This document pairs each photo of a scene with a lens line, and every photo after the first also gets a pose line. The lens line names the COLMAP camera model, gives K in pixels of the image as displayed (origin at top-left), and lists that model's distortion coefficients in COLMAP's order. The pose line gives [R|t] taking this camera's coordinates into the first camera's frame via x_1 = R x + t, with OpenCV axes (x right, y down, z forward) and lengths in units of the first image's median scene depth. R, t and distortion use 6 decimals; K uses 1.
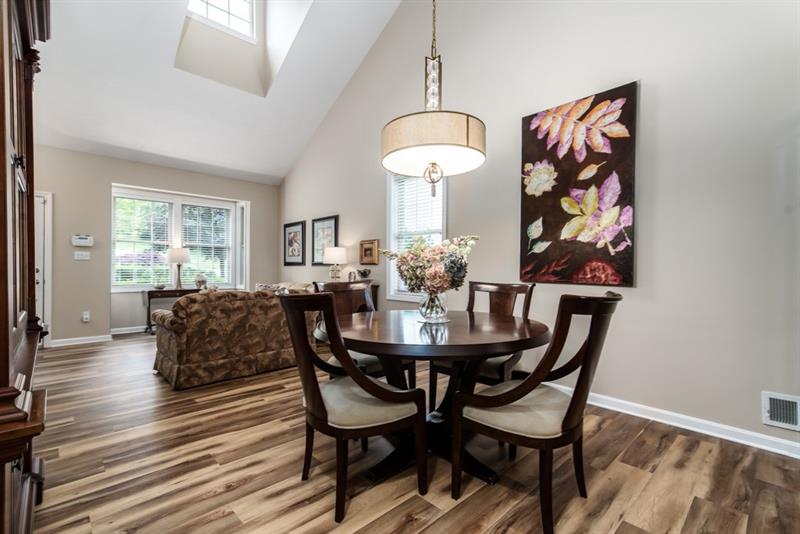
lens RADIAL K [[362.0, 0, 400.0], [0, 362.0, 267.0], [0, 0, 1]] dist [0.000190, -0.000042]
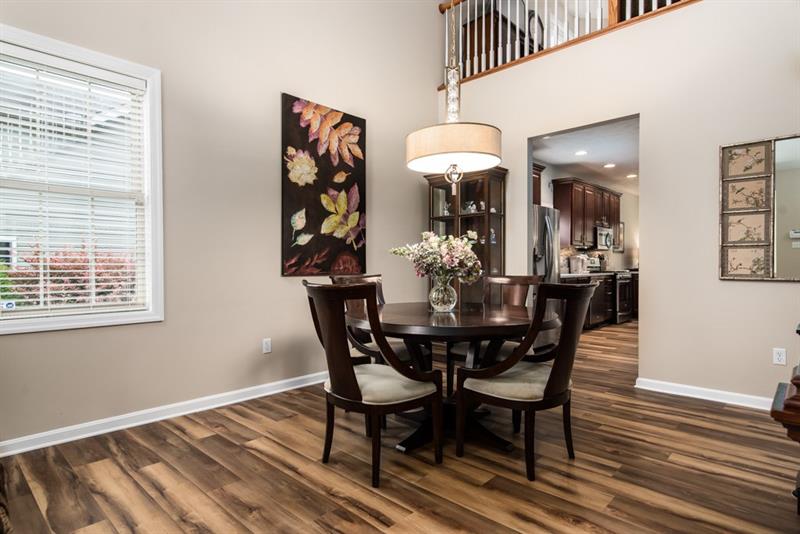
lens RADIAL K [[443.4, 0, 399.1], [0, 443.4, 263.2], [0, 0, 1]] dist [0.002065, 0.000033]
pose [[-0.058449, 0.000882, 0.998290, -0.865472], [-0.000693, 0.999999, -0.000924, 0.011030], [-0.998290, -0.000745, -0.058448, 0.868806]]
